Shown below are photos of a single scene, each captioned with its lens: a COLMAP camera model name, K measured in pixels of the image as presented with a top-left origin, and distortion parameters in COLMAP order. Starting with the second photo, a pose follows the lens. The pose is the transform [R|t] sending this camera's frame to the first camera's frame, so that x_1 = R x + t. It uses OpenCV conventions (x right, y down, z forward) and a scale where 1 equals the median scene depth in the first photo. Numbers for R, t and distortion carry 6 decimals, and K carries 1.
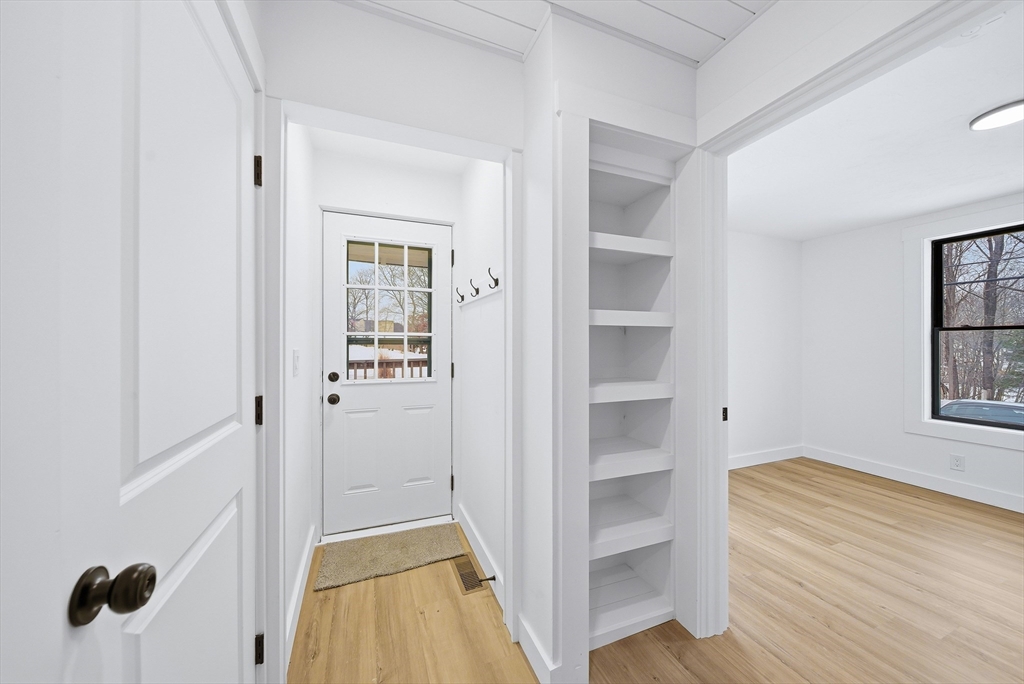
lens RADIAL K [[365.3, 0, 512.7], [0, 365.3, 344.9], [0, 0, 1]] dist [0.001007, -0.002239]
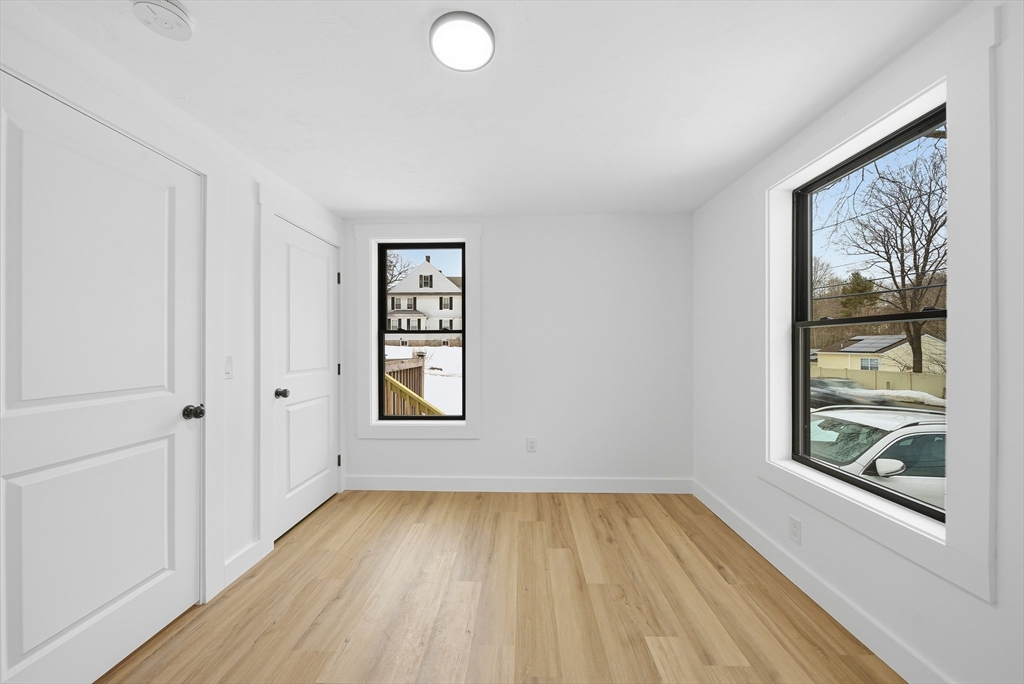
lens RADIAL K [[365.3, 0, 512.7], [0, 365.3, 344.9], [0, 0, 1]] dist [0.001007, -0.002239]
pose [[0.914376, -0.002595, -0.404857, 1.014939], [-0.000446, 0.999972, -0.007416, -0.001683], [0.404865, 0.006961, 0.914350, 0.194168]]
